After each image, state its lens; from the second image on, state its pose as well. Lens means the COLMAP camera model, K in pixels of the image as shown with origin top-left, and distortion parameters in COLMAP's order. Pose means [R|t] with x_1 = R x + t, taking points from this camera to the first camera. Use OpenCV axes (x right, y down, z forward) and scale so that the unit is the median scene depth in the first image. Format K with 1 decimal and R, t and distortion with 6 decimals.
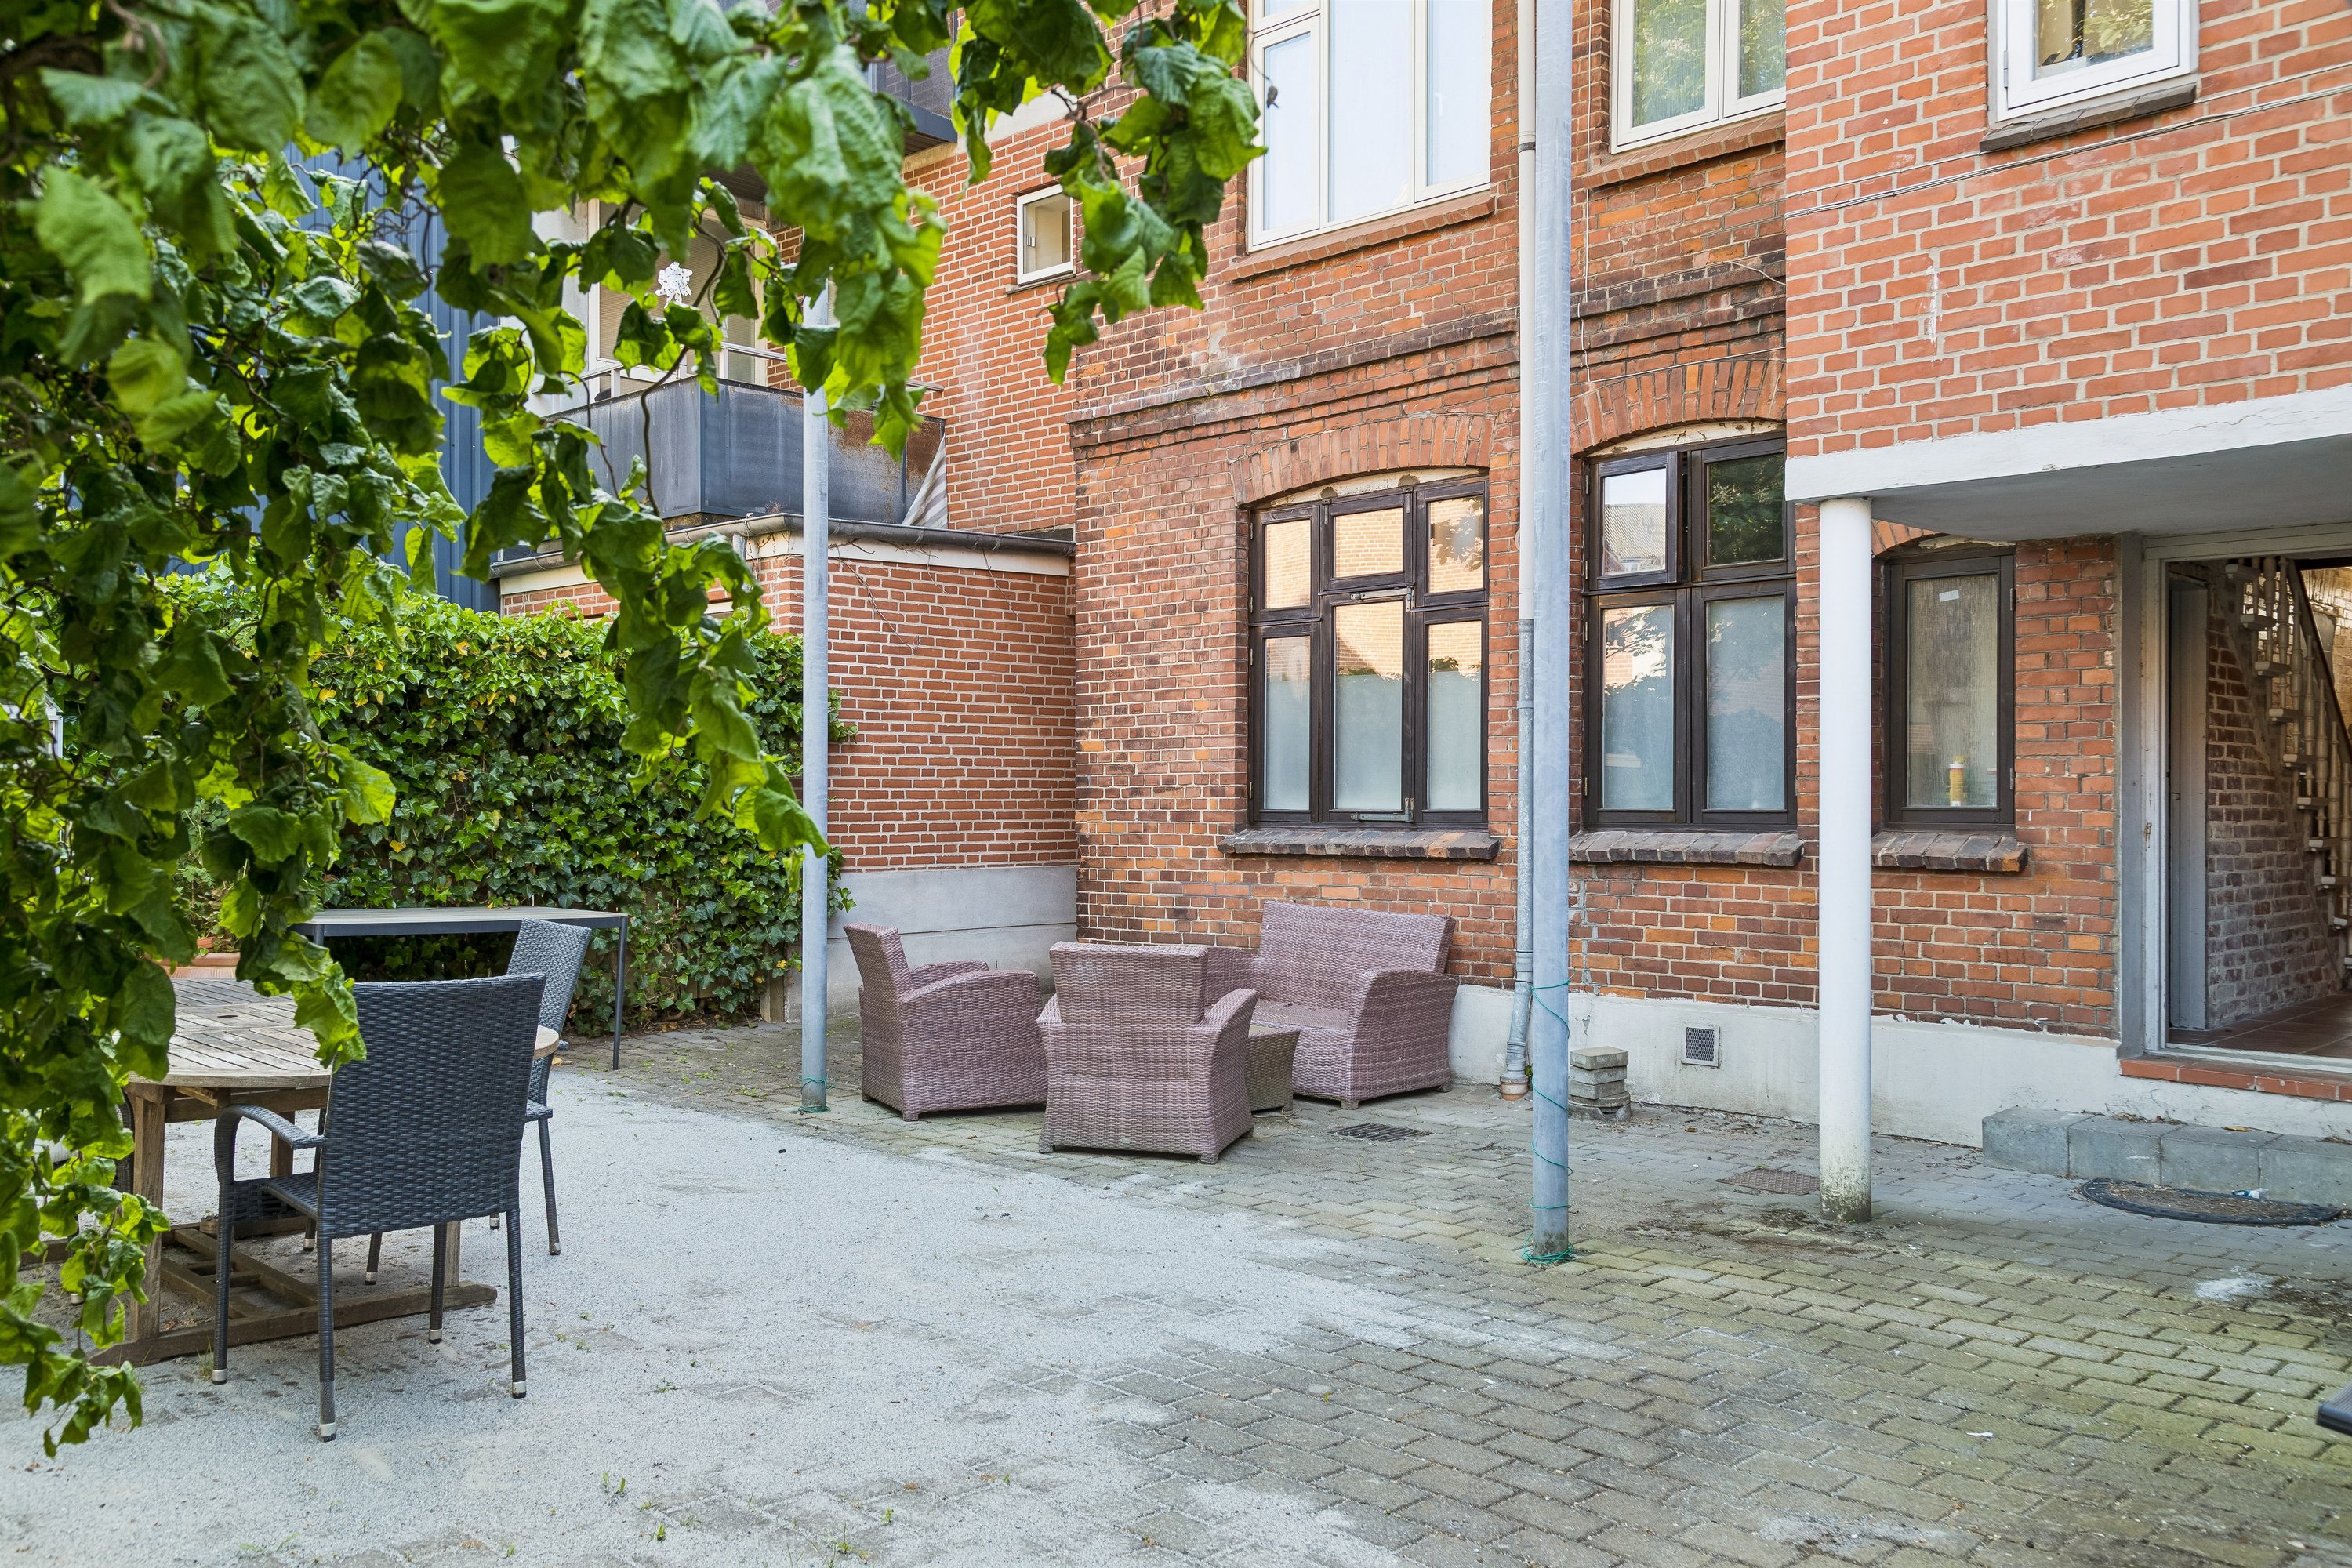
lens RADIAL K [[1940.3, 0, 1183.0], [0, 1940.3, 790.7], [0, 0, 1]] dist [0.007843, 0.004240]
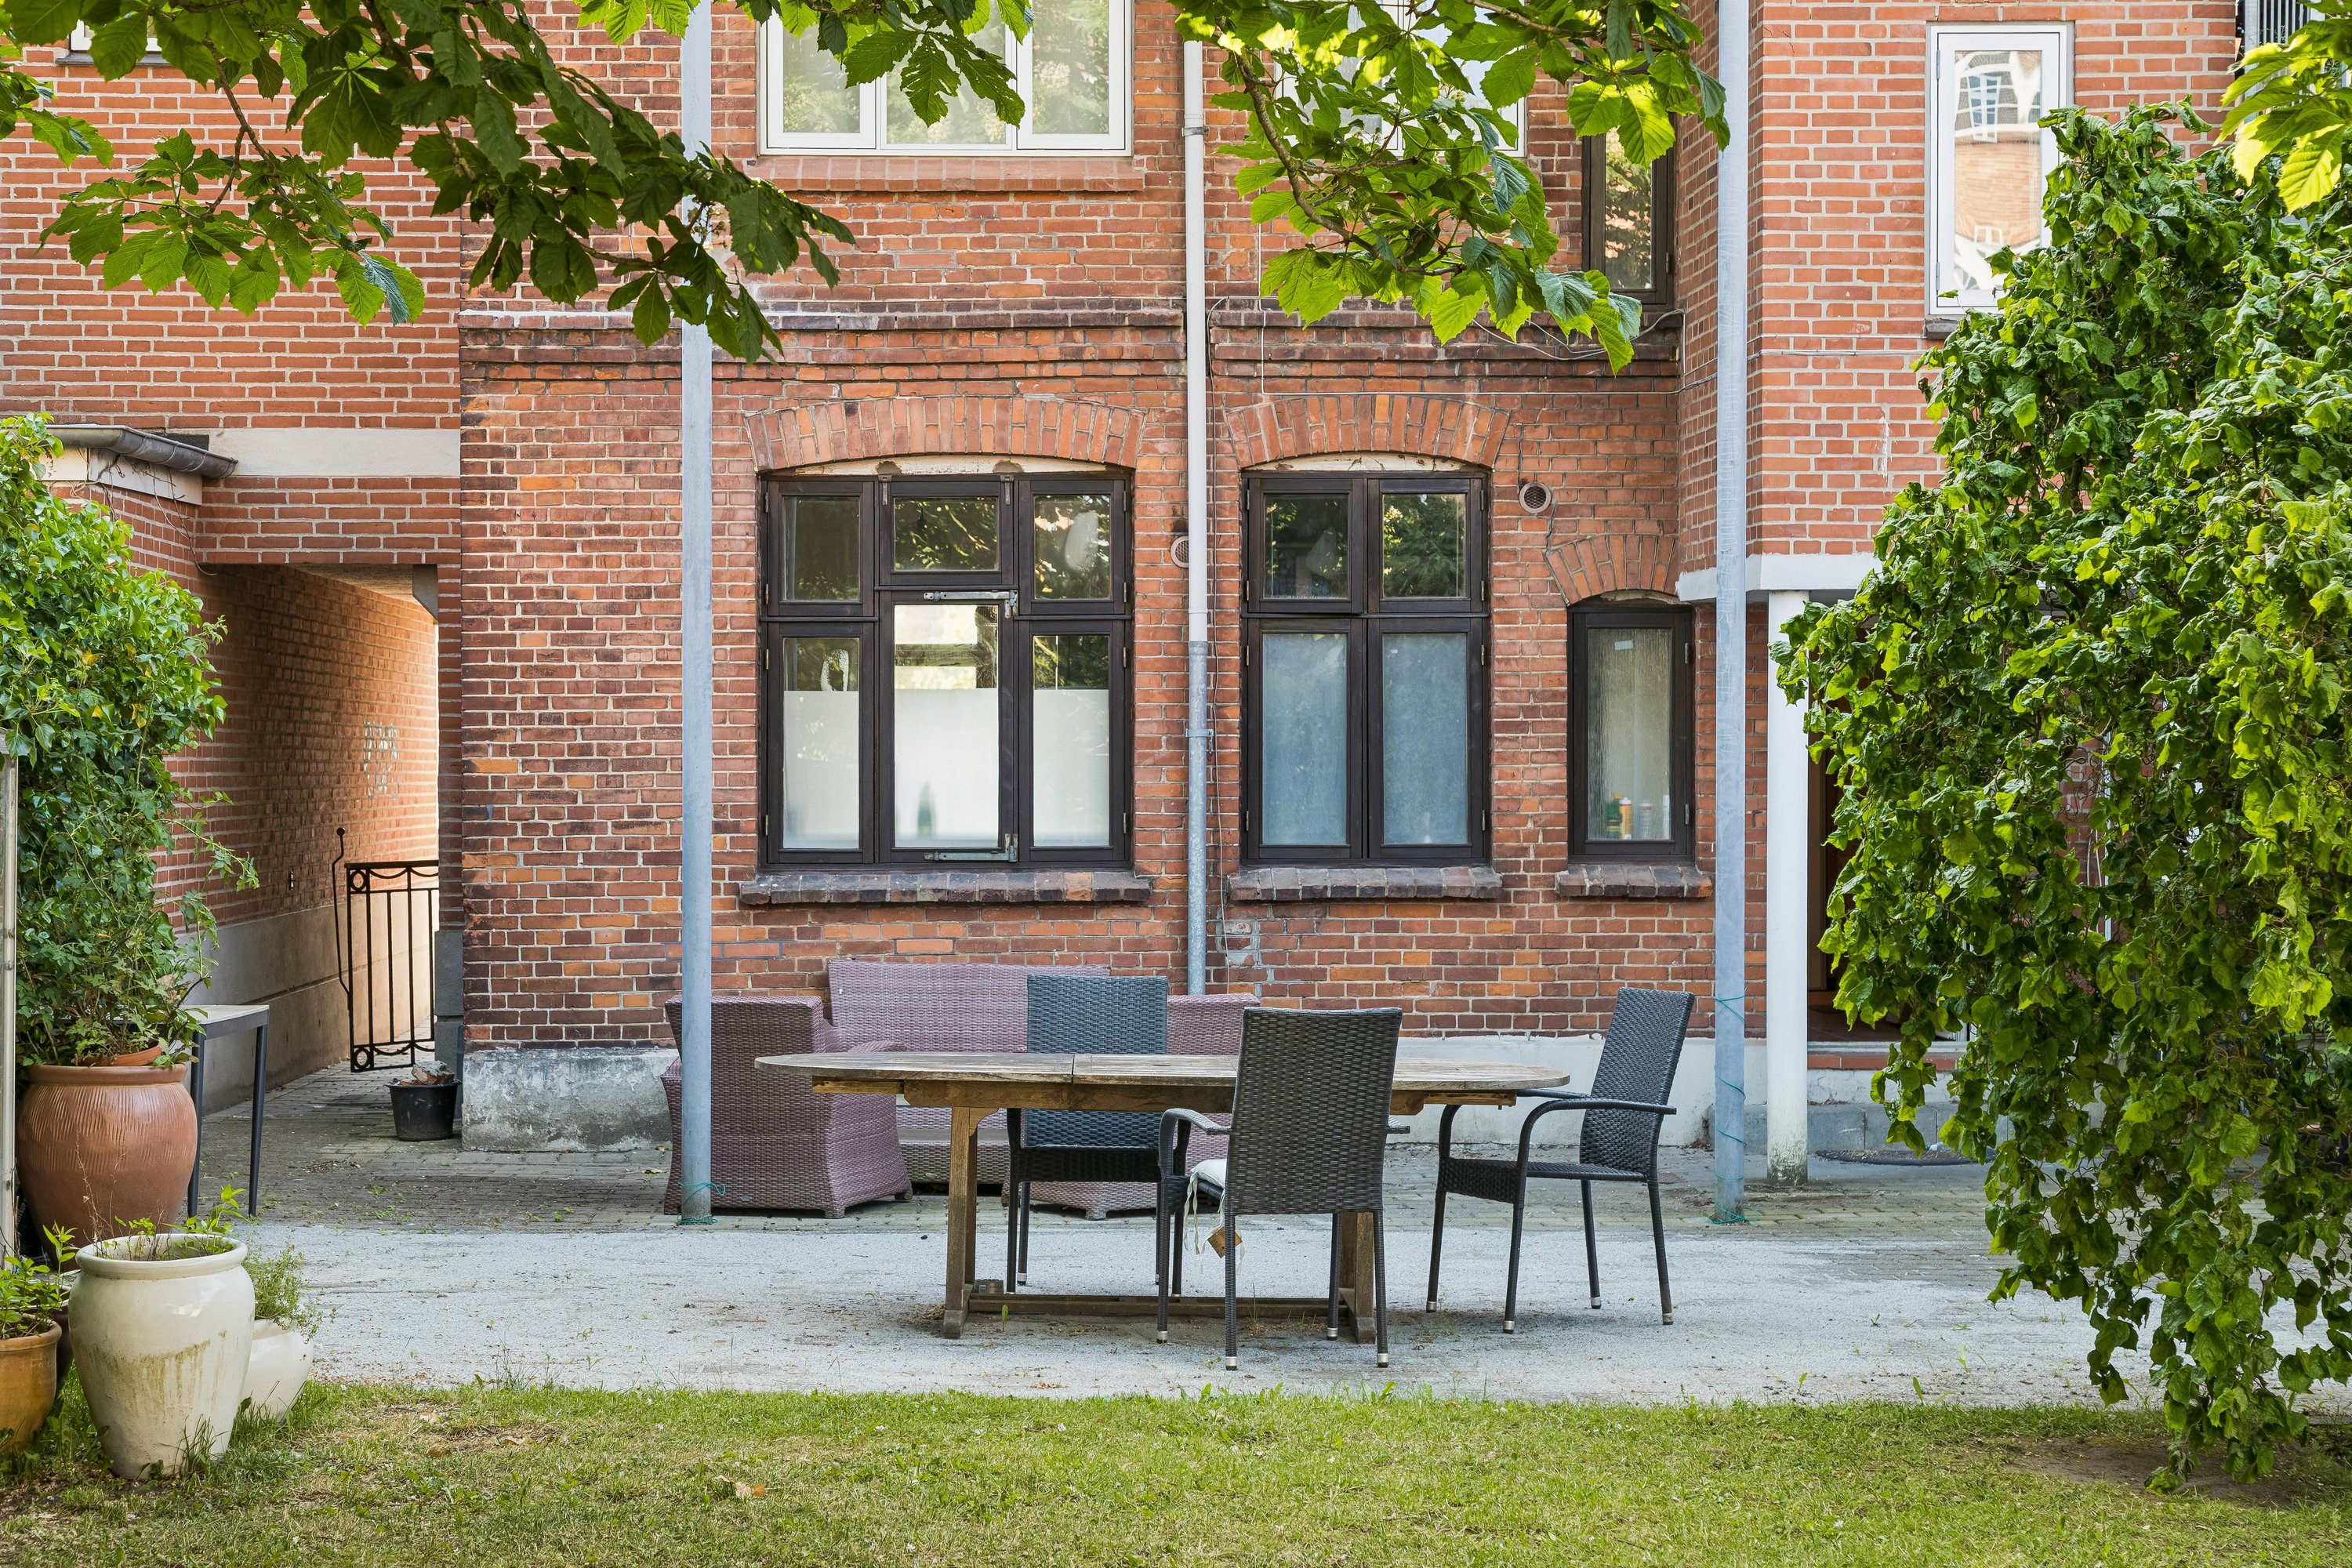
lens RADIAL K [[4073.4, 0, 1179.3], [0, 4073.4, 787.8], [0, 0, 1]] dist [0.040874, 0.000000]
pose [[0.674588, -0.002308, 0.738191, -1.292905], [-0.000281, 0.999994, 0.003384, -0.025321], [-0.738195, -0.002490, 0.674583, -0.312410]]
